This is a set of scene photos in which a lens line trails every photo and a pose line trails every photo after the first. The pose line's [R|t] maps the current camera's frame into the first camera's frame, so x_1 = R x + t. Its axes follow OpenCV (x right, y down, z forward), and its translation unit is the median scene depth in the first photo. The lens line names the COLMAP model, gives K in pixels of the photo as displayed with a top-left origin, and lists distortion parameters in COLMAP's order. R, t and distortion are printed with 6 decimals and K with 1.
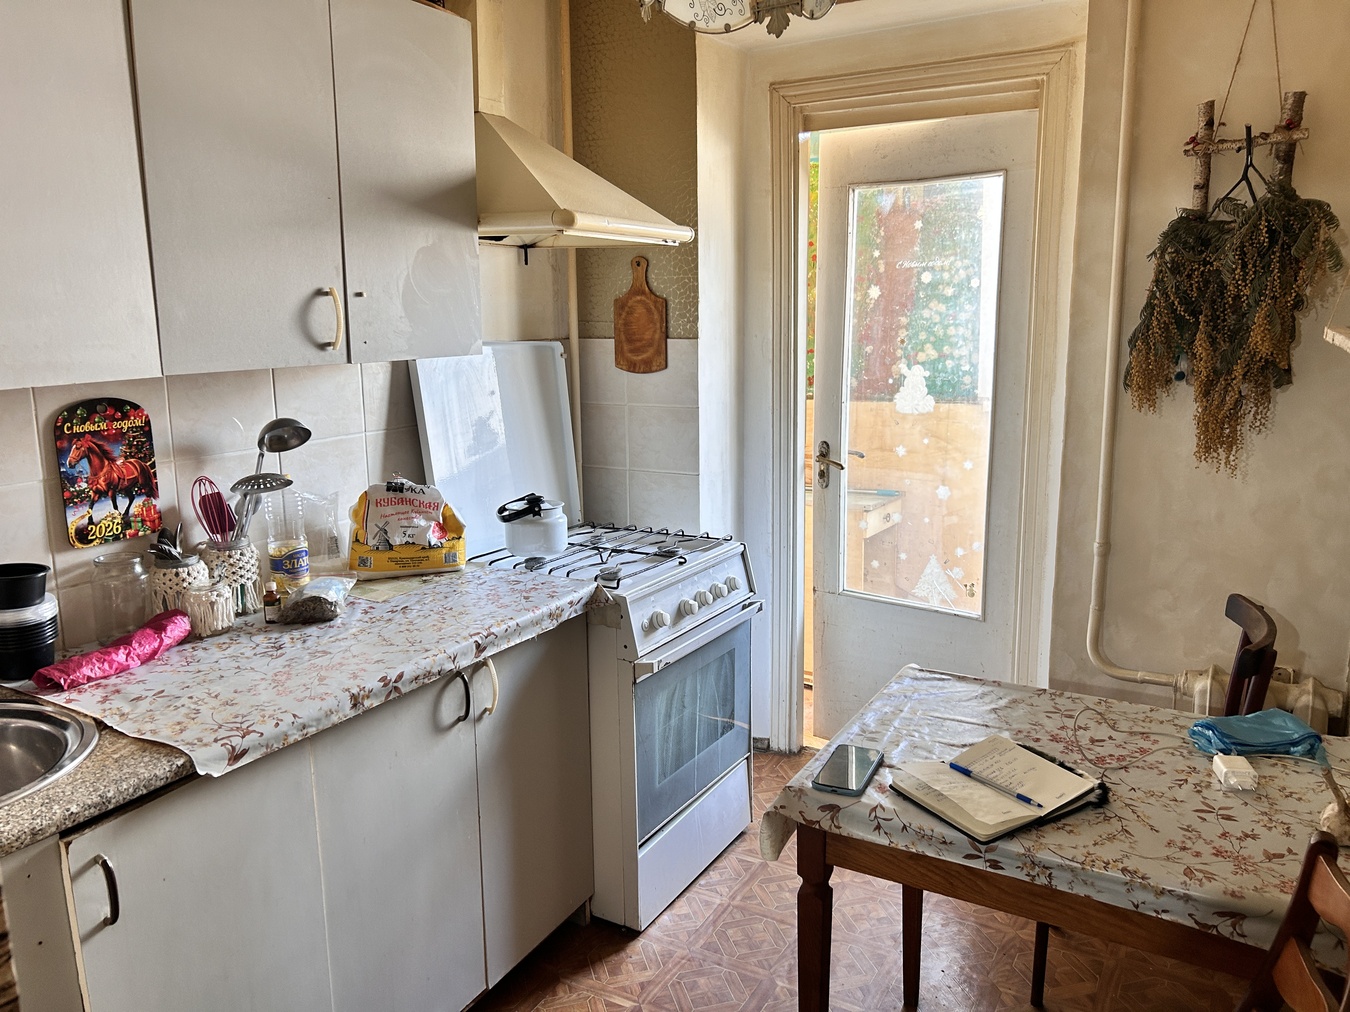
lens RADIAL K [[1023.5, 0, 669.6], [0, 1023.5, 495.7], [0, 0, 1]] dist [0.050685, -0.042602]
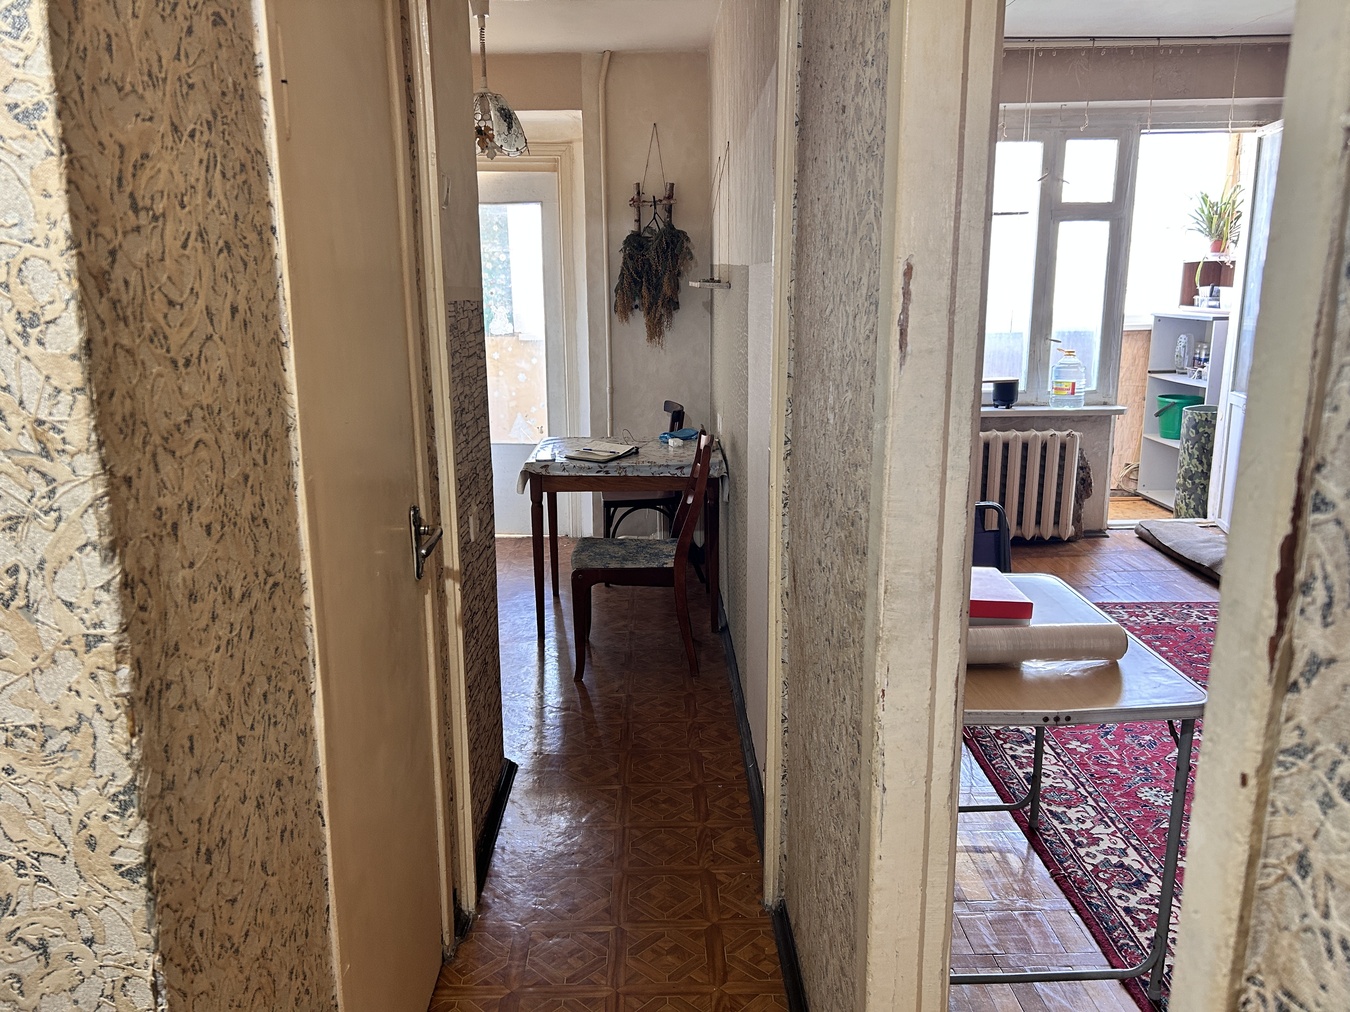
lens RADIAL K [[1023.5, 0, 673.9], [0, 1023.5, 506.0], [0, 0, 1]] dist [0.050685, -0.042602]
pose [[0.856283, -0.103686, 0.505993, -0.627173], [0.087086, 0.994601, 0.056435, 0.203383], [-0.509113, -0.004259, 0.860689, -0.985803]]
